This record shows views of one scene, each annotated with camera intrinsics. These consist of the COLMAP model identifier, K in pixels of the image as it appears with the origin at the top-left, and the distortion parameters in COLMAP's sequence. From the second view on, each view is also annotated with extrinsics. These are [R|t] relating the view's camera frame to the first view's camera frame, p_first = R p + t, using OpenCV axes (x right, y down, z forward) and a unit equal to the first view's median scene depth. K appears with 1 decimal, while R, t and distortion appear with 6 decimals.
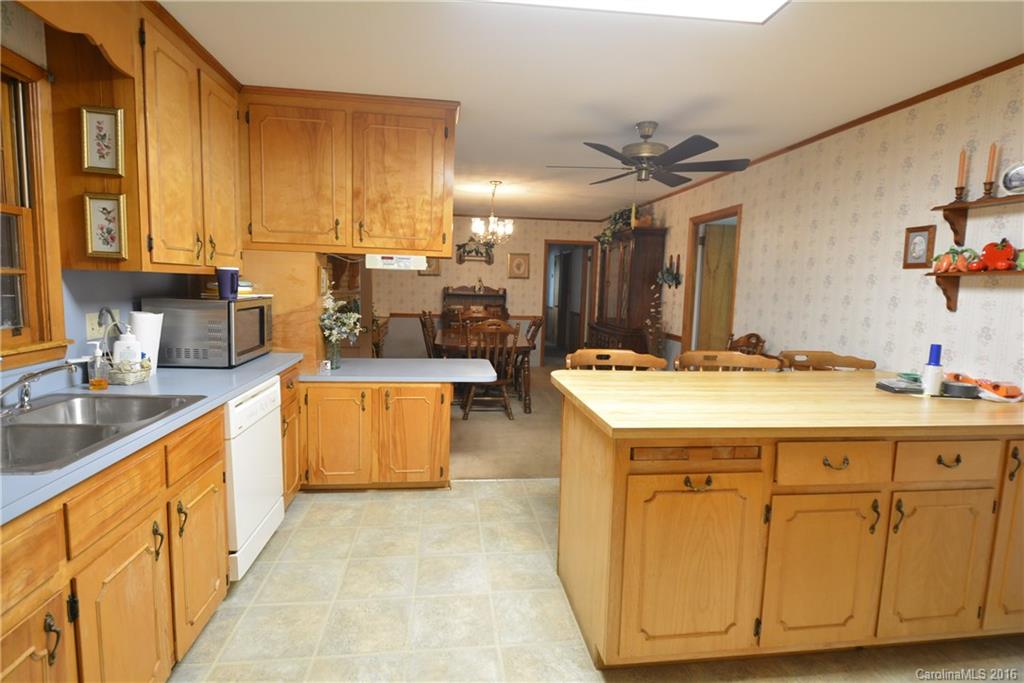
lens RADIAL K [[518.9, 0, 511.6], [0, 518.9, 341.7], [0, 0, 1]] dist [-0.002168, -0.001539]
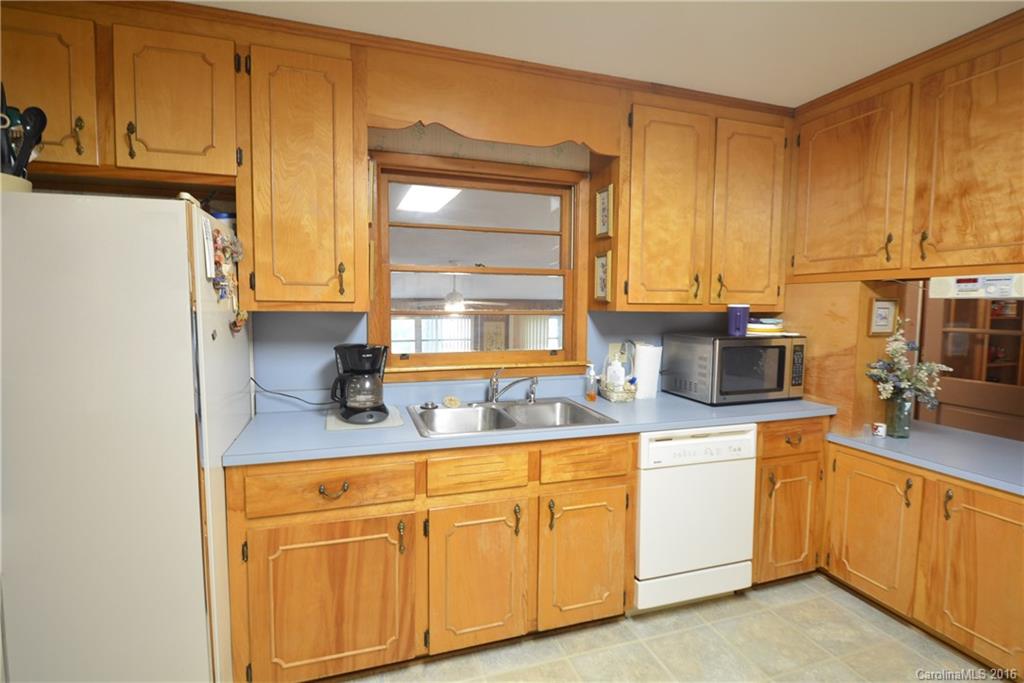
lens RADIAL K [[483.5, 0, 509.8], [0, 483.5, 340.1], [0, 0, 1]] dist [-0.006658, -0.003812]
pose [[0.181885, 0.039865, -0.982511, 0.242865], [-0.108283, 0.993913, 0.020282, -0.042565], [0.977340, 0.102700, 0.185094, 0.367540]]
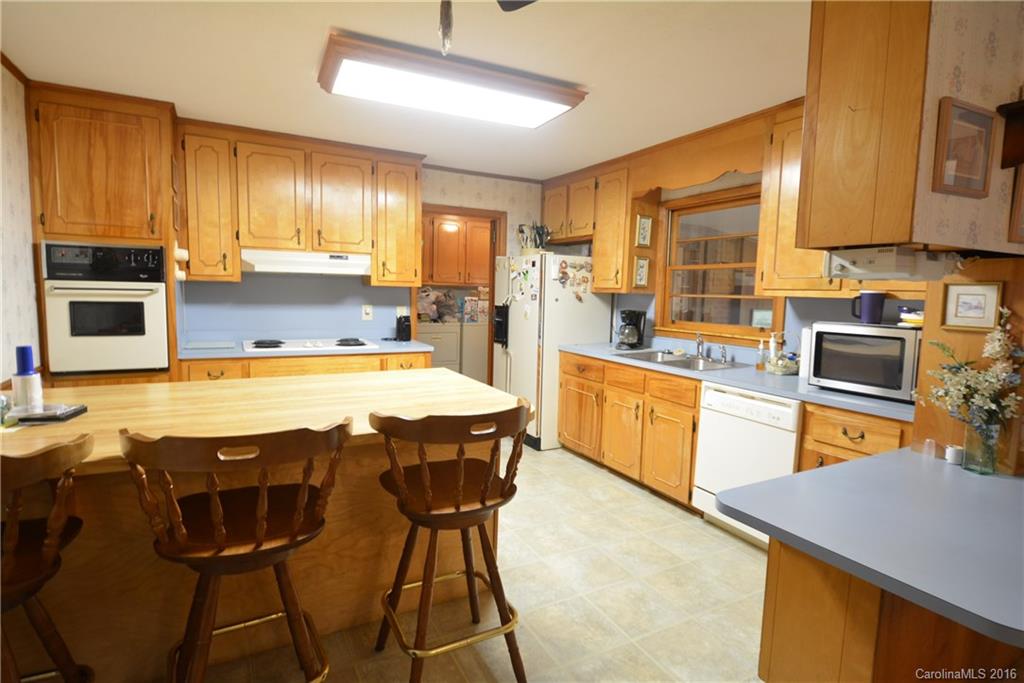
lens RADIAL K [[518.9, 0, 509.7], [0, 518.9, 338.6], [0, 0, 1]] dist [-0.002168, -0.001539]
pose [[-0.936438, -0.016173, -0.350461, 0.330318], [-0.086397, 0.978804, 0.185685, -0.154924], [0.340030, 0.204162, -0.917986, 1.454083]]
